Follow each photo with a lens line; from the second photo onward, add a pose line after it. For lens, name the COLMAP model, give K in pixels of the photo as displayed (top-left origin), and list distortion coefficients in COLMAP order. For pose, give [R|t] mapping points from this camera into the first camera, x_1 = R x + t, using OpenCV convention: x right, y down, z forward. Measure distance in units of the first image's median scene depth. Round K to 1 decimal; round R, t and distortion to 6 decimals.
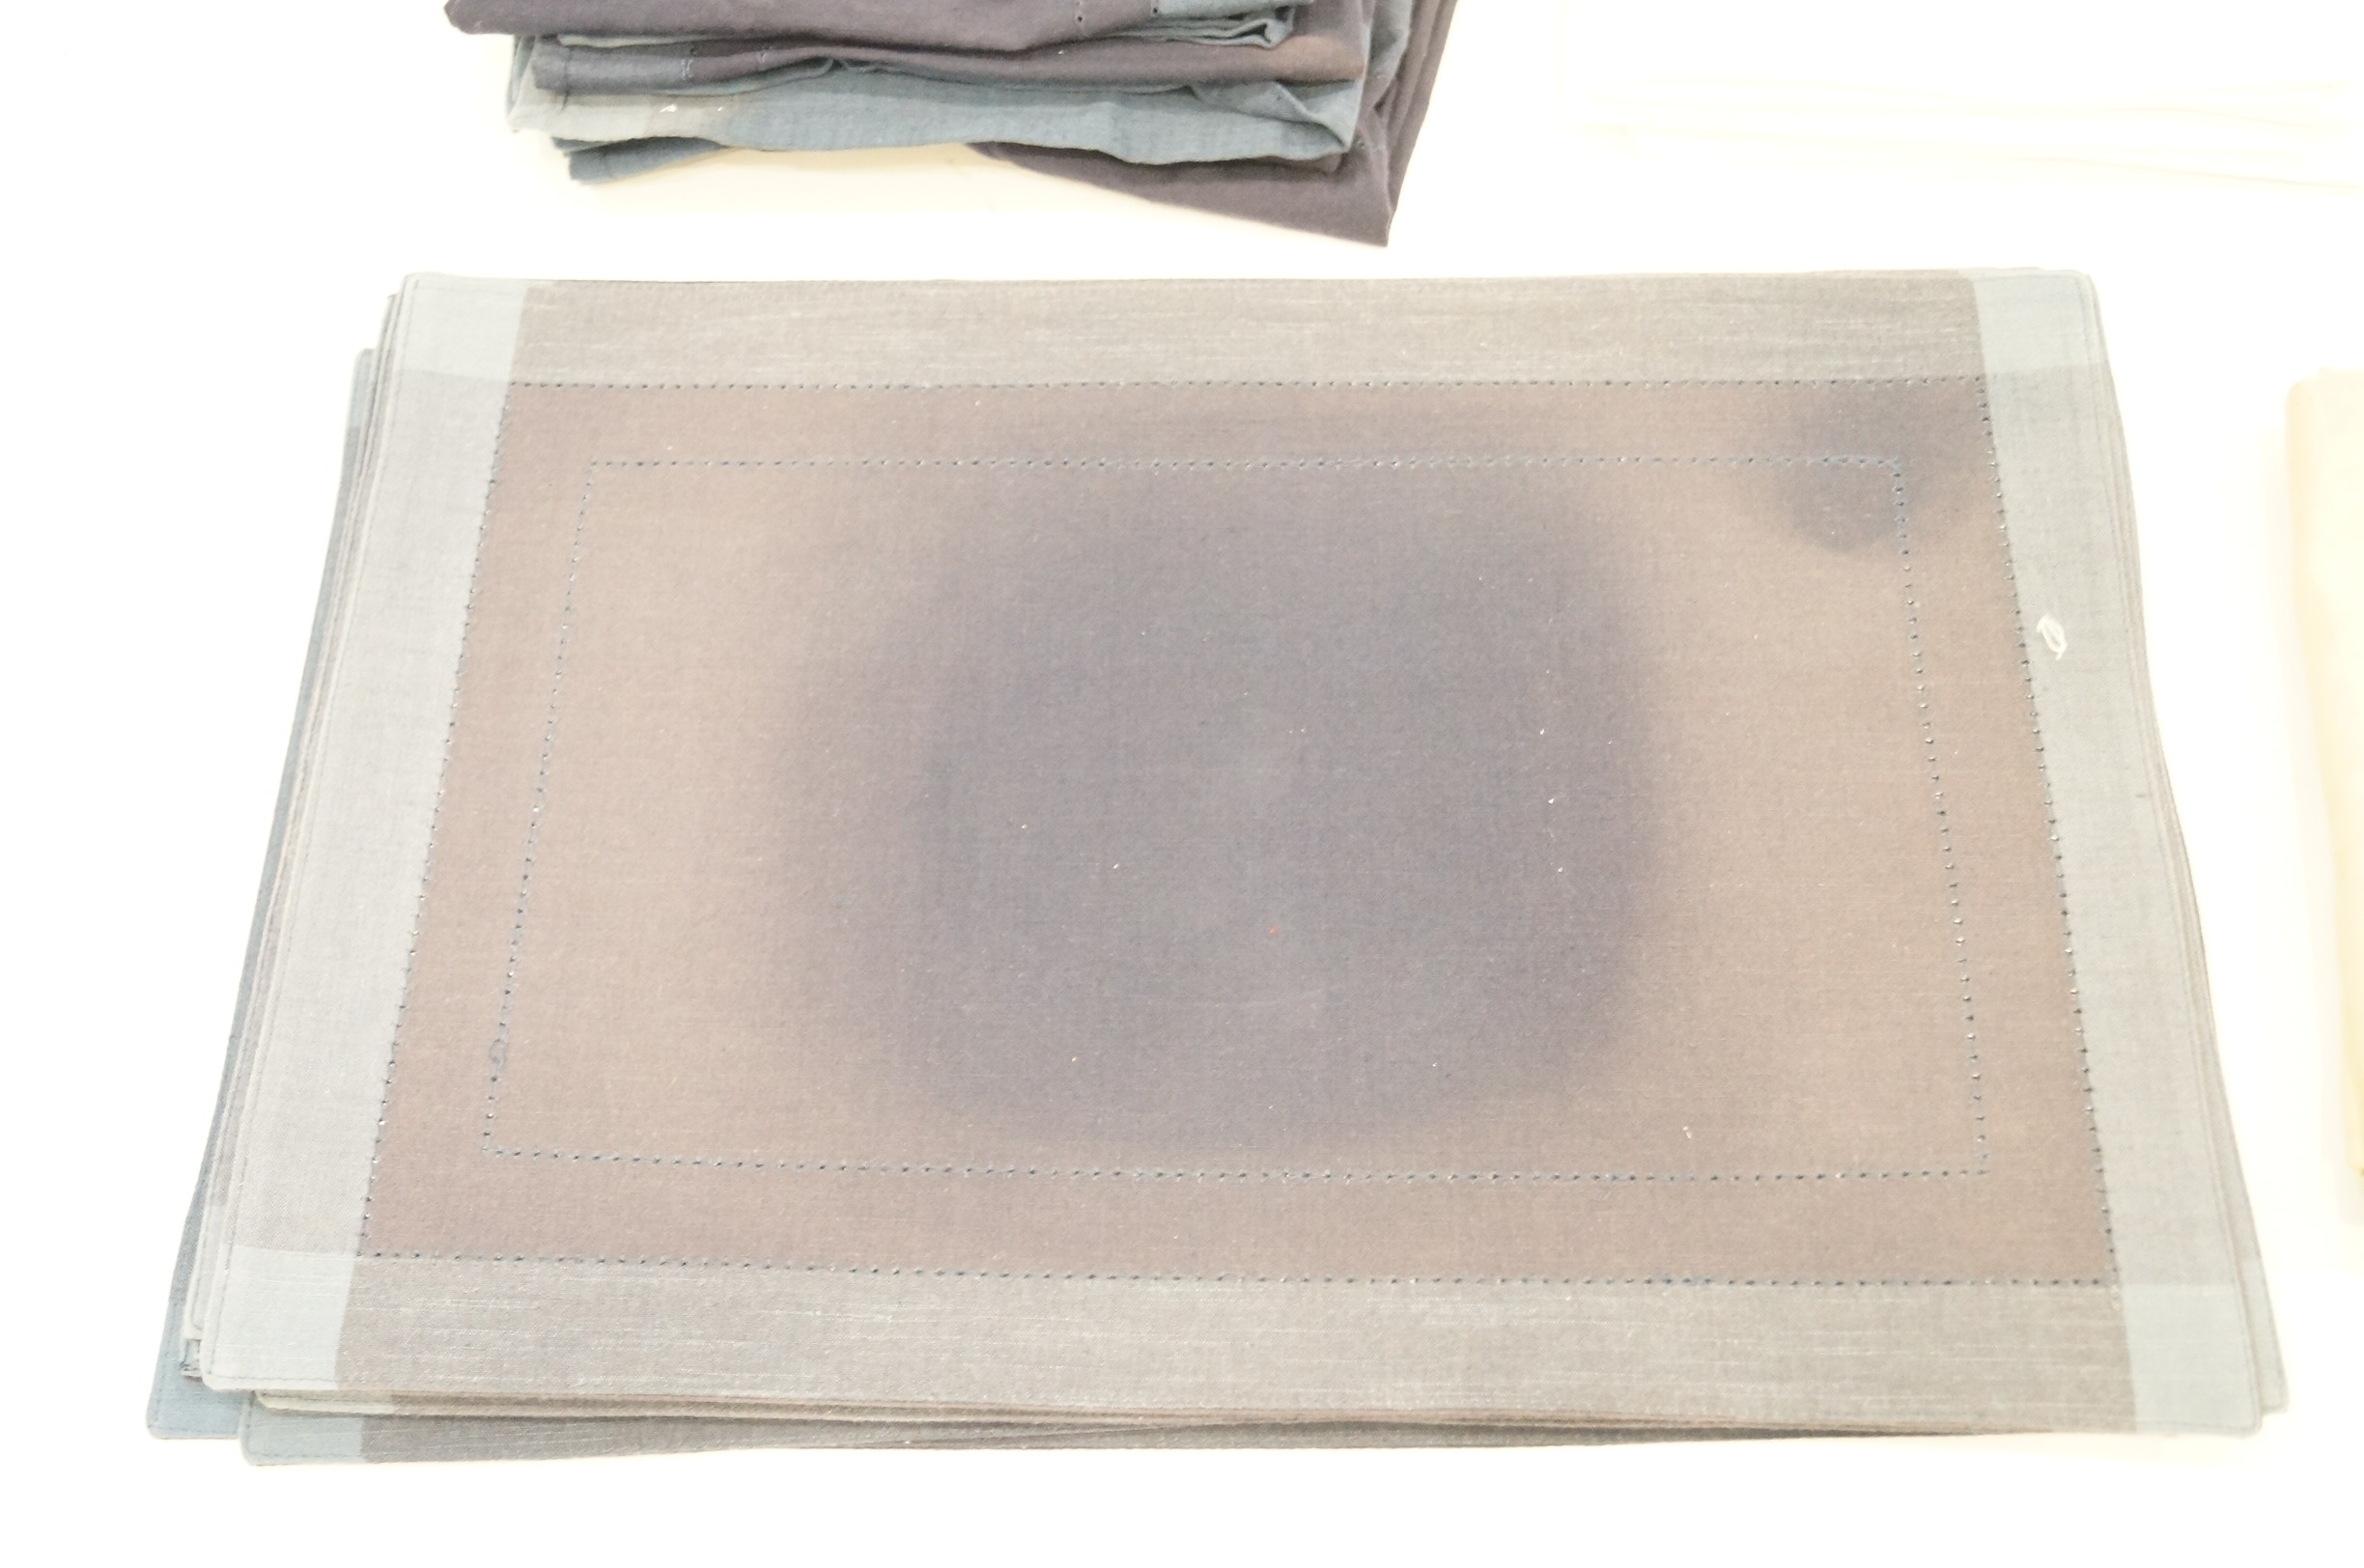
lens RADIAL K [[2380.7, 0, 1182.0], [0, 2380.7, 784.0], [0, 0, 1]] dist [-0.068546, 0.008117]
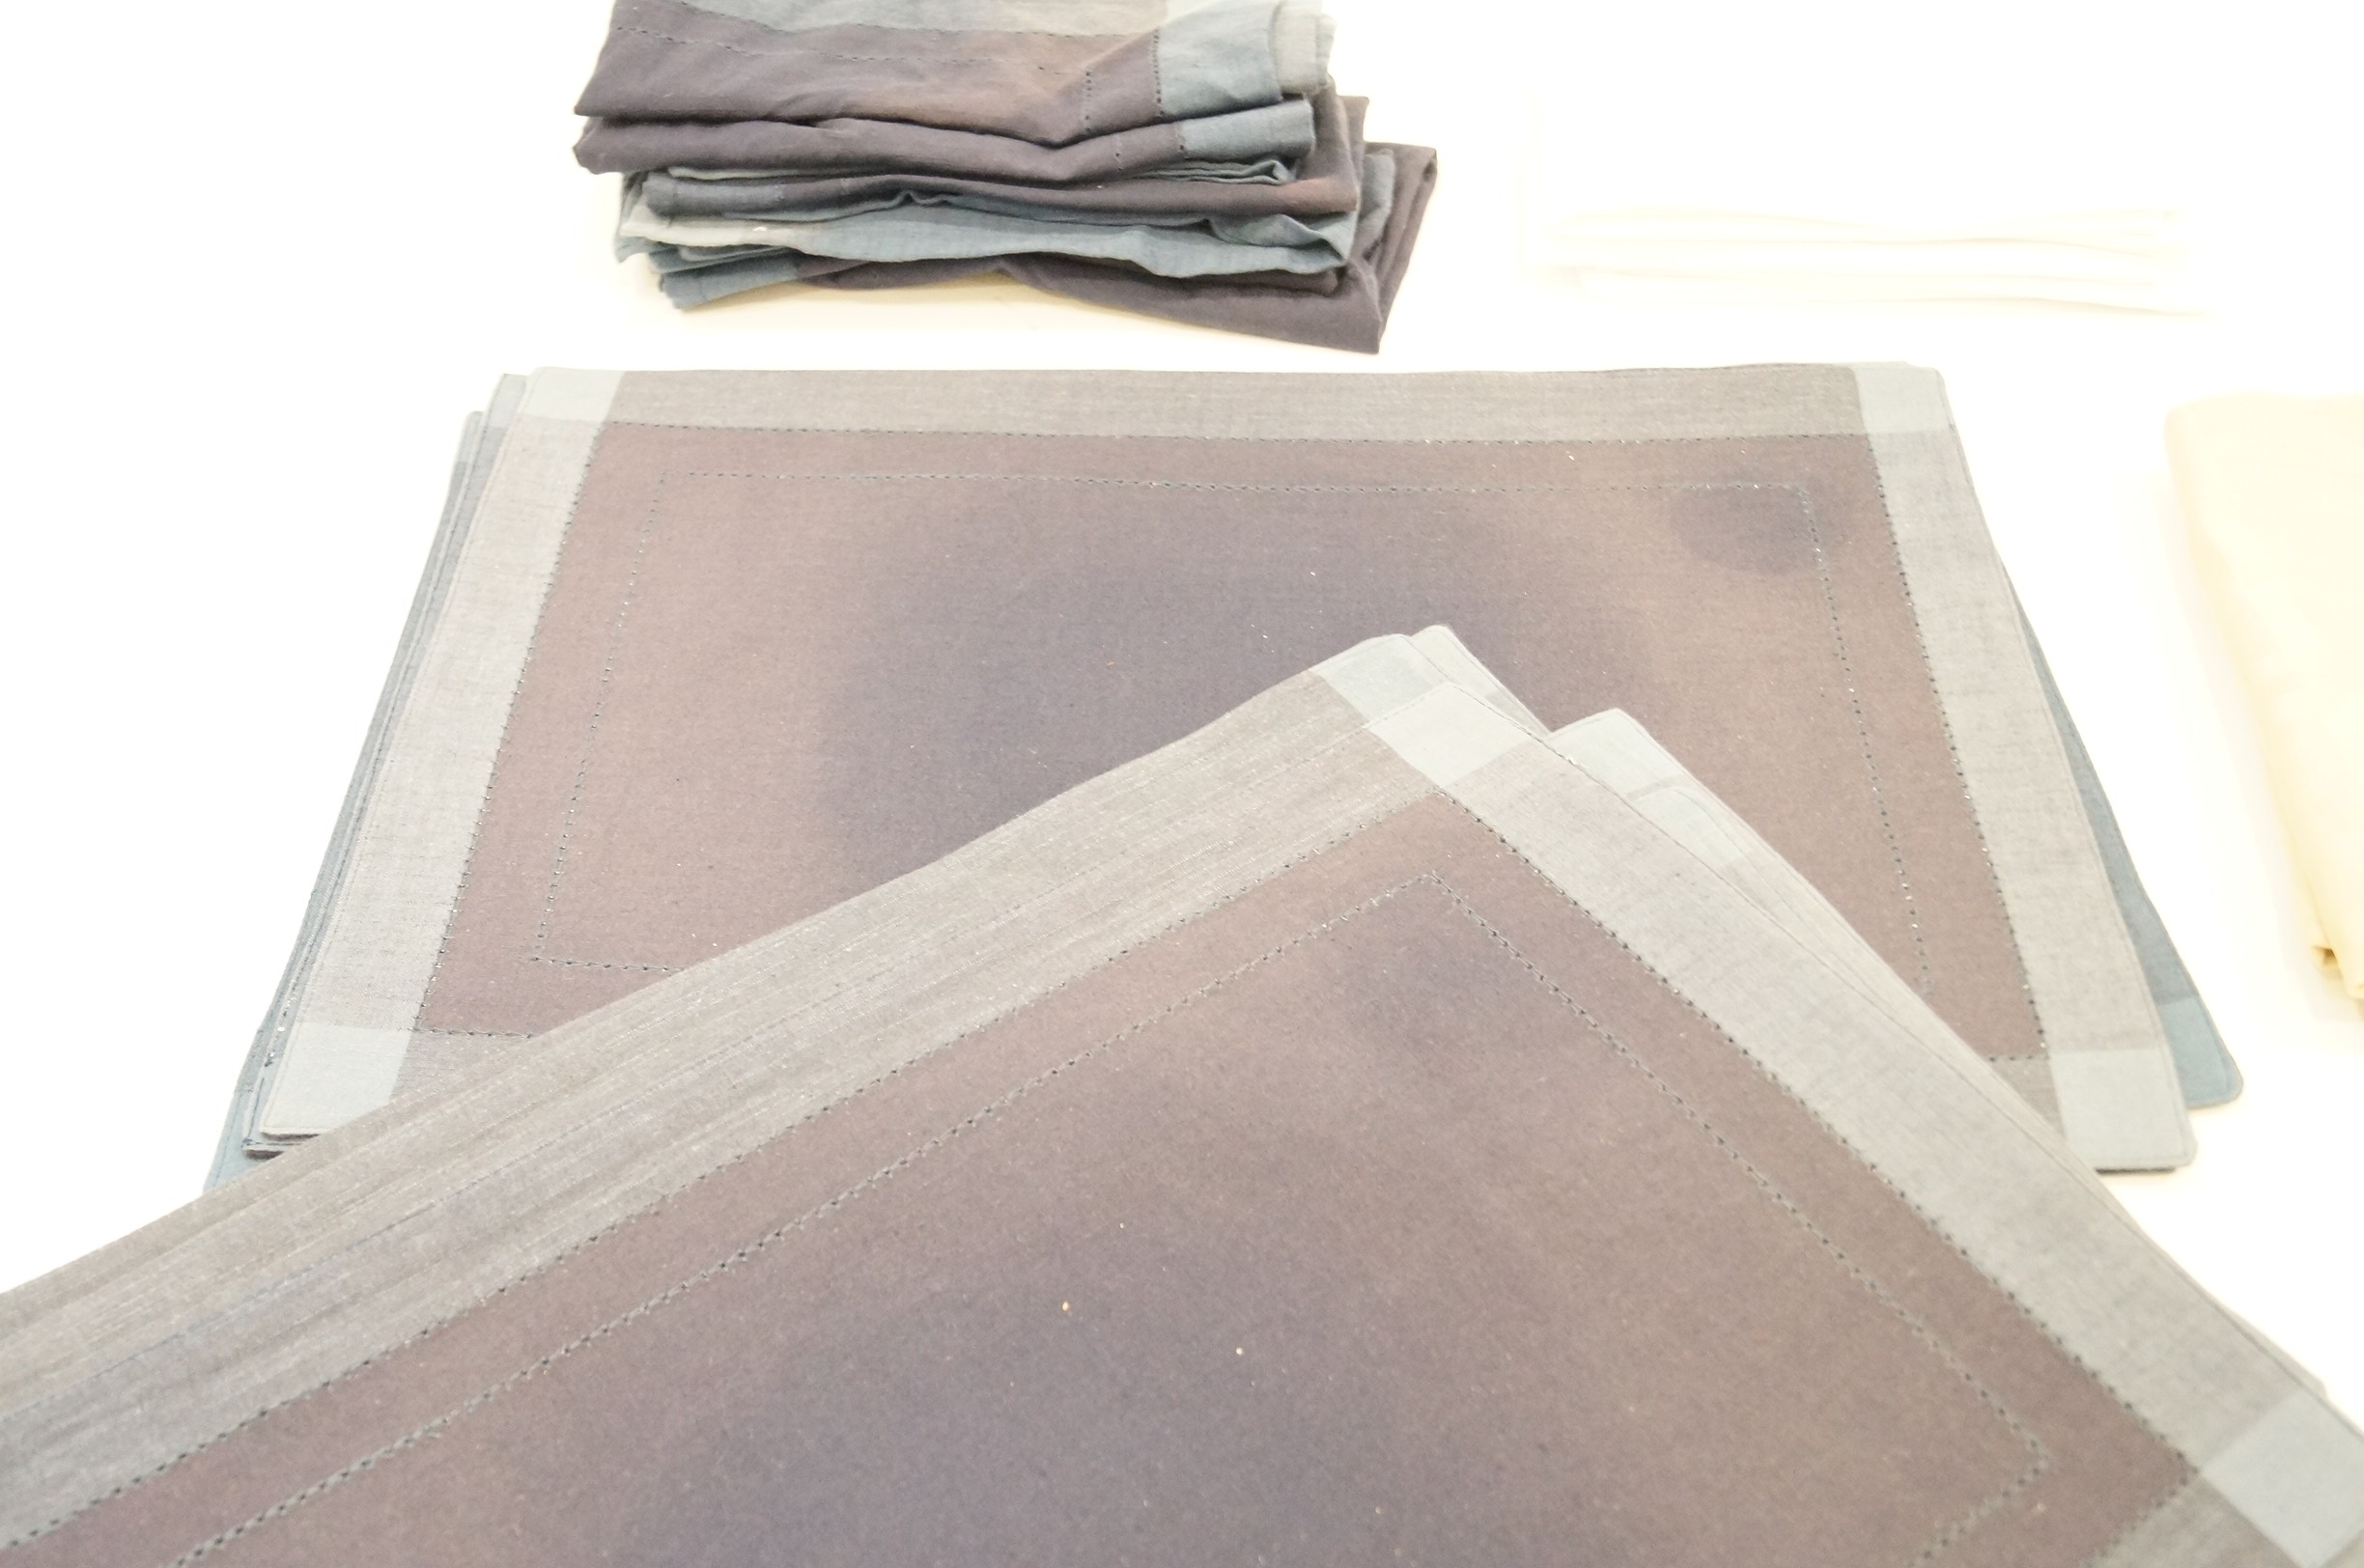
lens RADIAL K [[2380.7, 0, 1182.0], [0, 2380.7, 784.0], [0, 0, 1]] dist [-0.068546, 0.008117]
pose [[0.999179, 0.012488, 0.038552, -0.051848], [0.000625, 0.946469, -0.322793, 0.350587], [-0.040519, 0.322552, 0.945684, -0.021587]]
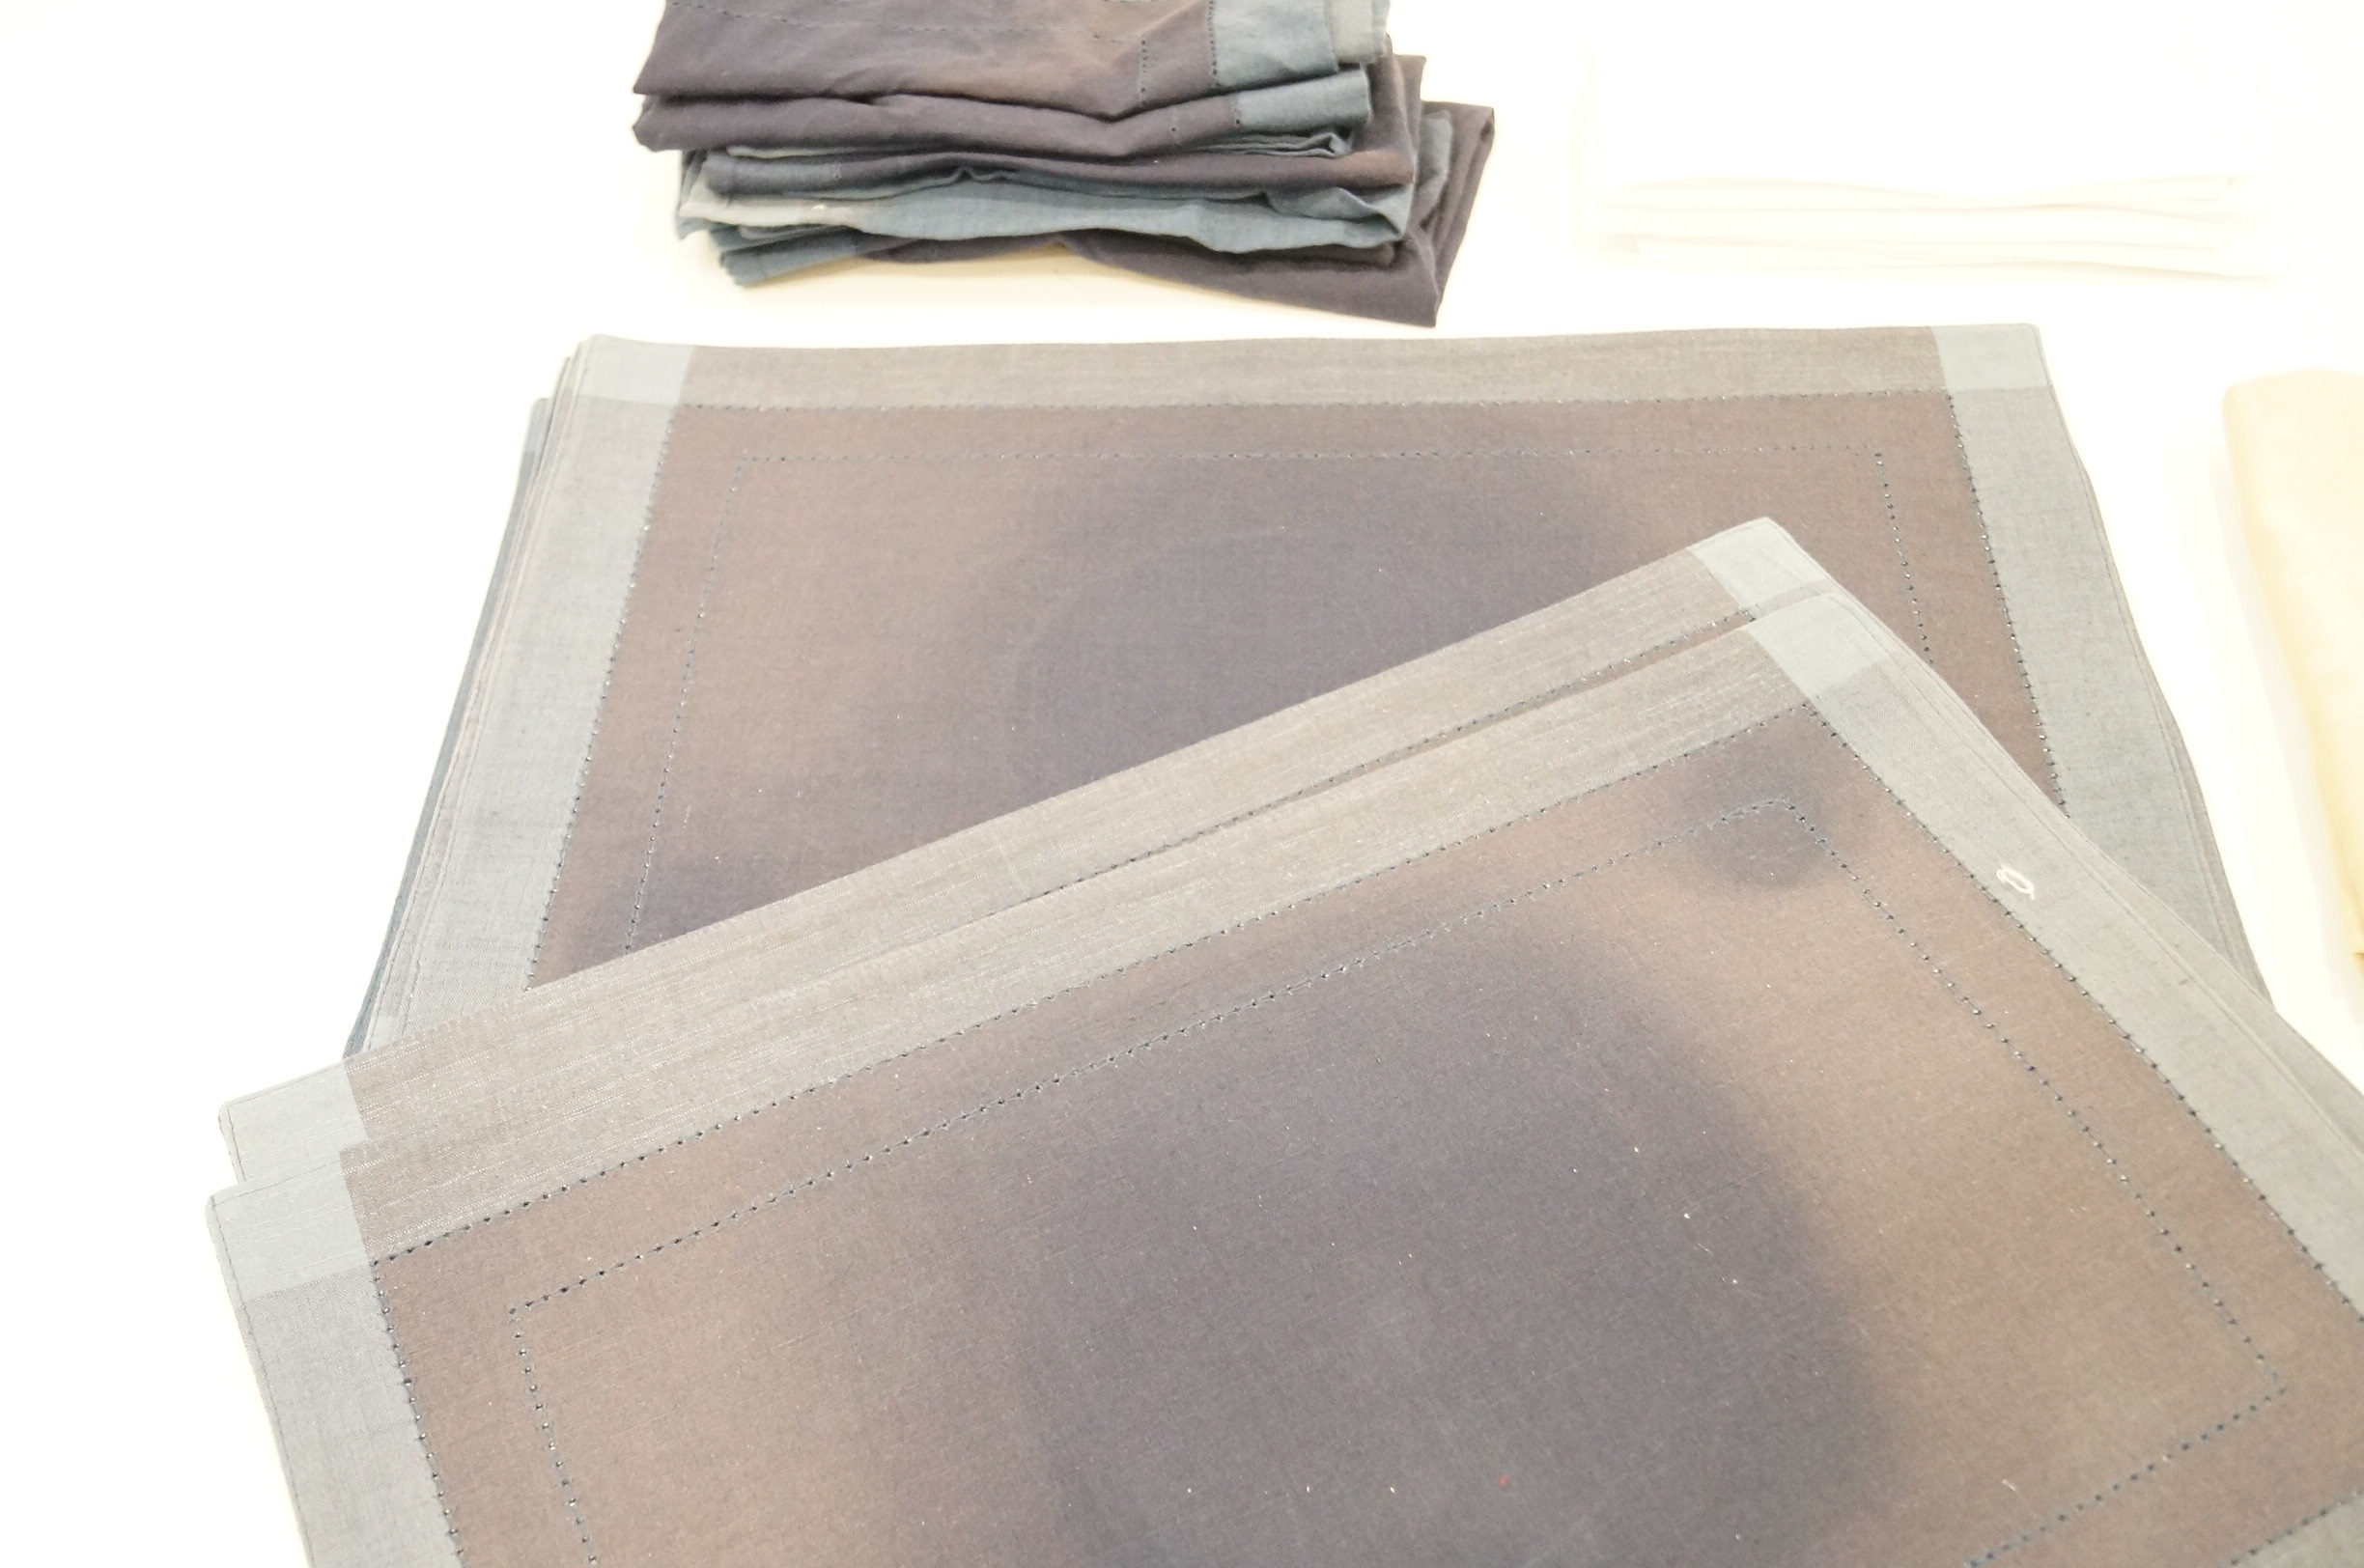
lens RADIAL K [[2380.7, 0, 1182.0], [0, 2380.7, 784.0], [0, 0, 1]] dist [-0.068546, 0.008117]
pose [[0.999906, 0.005458, 0.012564, -0.051372], [-0.001927, 0.964123, -0.265450, 0.300966], [-0.013562, 0.265401, 0.964043, -0.055685]]
